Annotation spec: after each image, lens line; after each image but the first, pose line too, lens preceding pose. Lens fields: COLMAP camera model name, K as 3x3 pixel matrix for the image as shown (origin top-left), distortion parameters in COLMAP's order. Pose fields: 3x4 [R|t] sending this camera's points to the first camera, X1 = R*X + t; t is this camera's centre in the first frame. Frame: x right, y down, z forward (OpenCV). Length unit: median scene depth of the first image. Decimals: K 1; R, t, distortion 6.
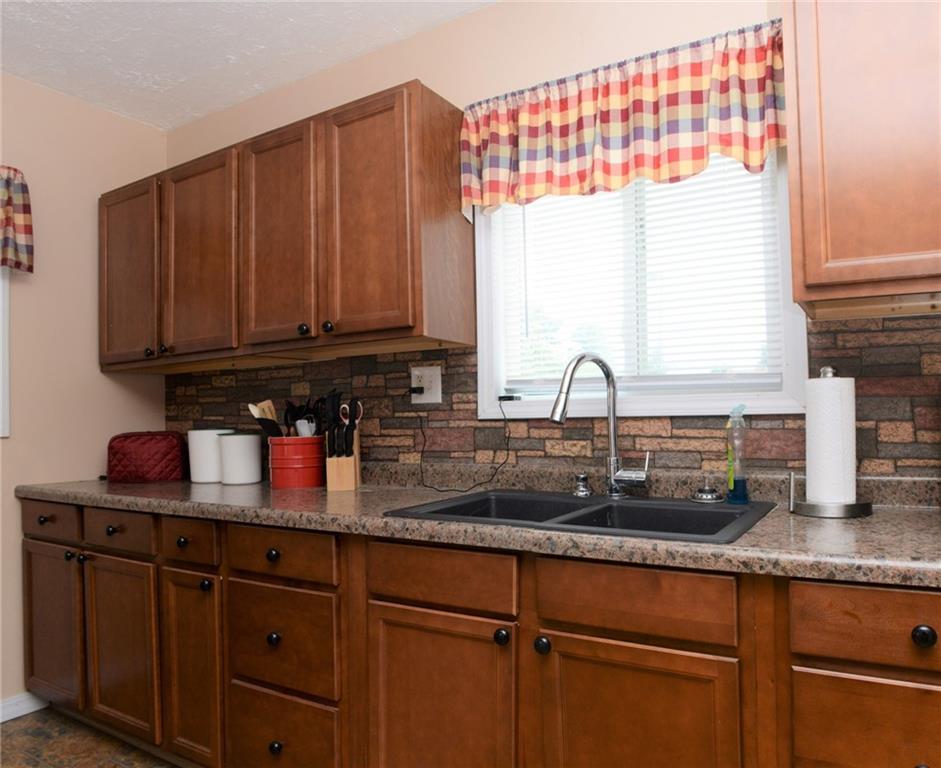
lens RADIAL K [[713.2, 0, 471.0], [0, 713.2, 388.8], [0, 0, 1]] dist [-0.079016, 0.017512]
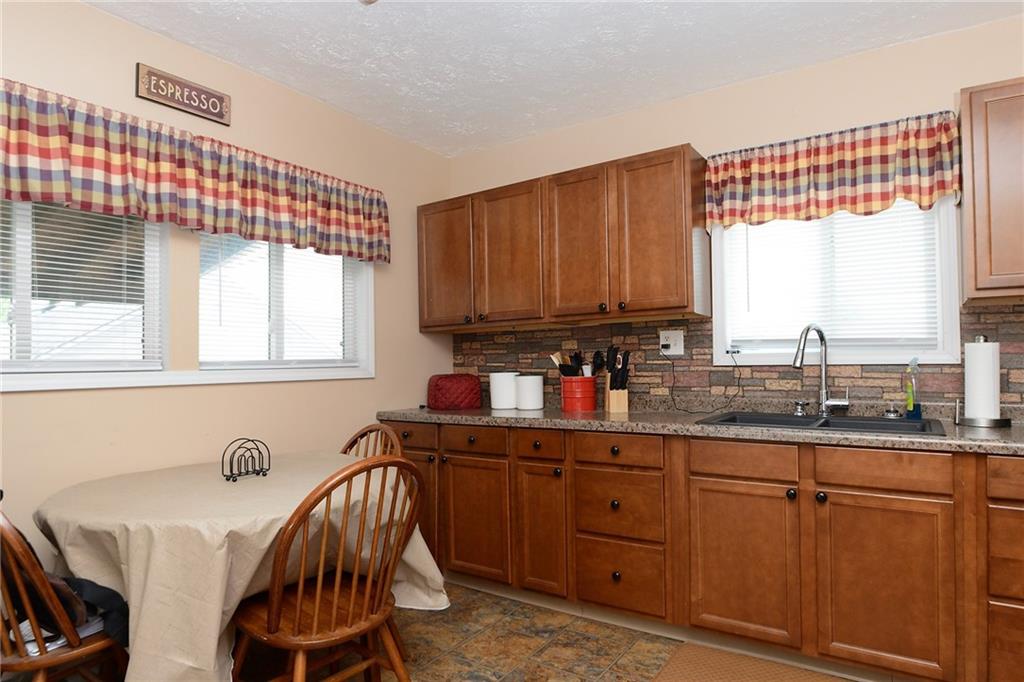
lens RADIAL K [[612.5, 0, 512.4], [0, 612.5, 343.8], [0, 0, 1]] dist [-0.032027, 0.004472]
pose [[0.999254, 0.004549, -0.038353, -0.406975], [-0.004328, 0.999974, 0.005833, -0.010574], [0.038379, -0.005663, 0.999247, -0.340743]]
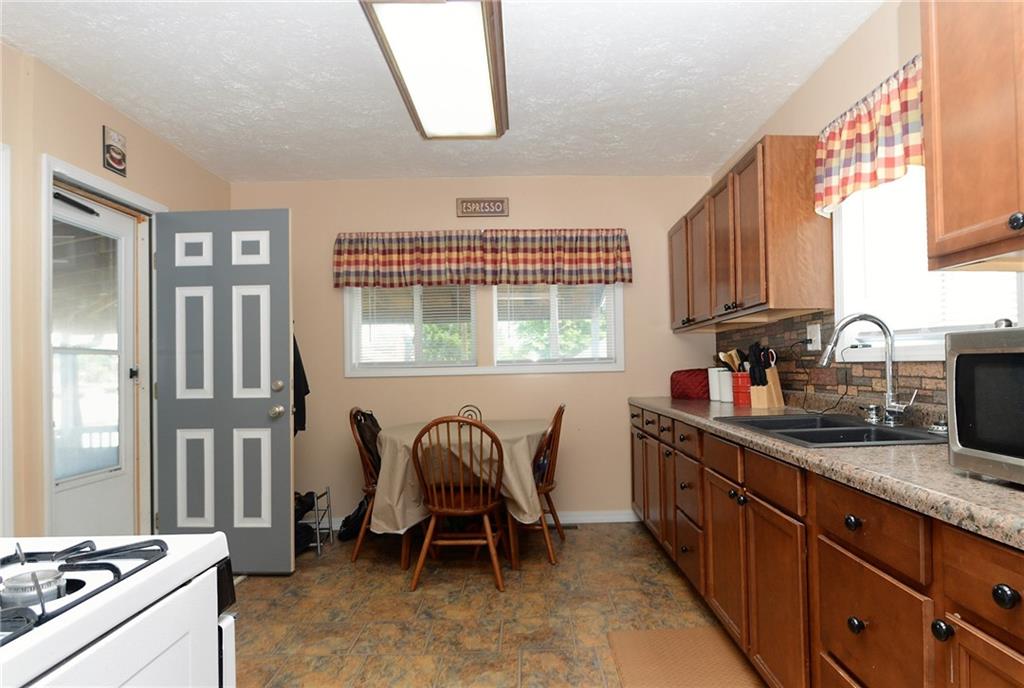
lens RADIAL K [[601.5, 0, 518.7], [0, 601.5, 342.8], [0, 0, 1]] dist [-0.005179, -0.000060]
pose [[0.511571, -0.024729, -0.858885, 0.754468], [0.042807, 0.999078, -0.003269, -0.018535], [0.858174, -0.035094, 0.512158, -0.119495]]
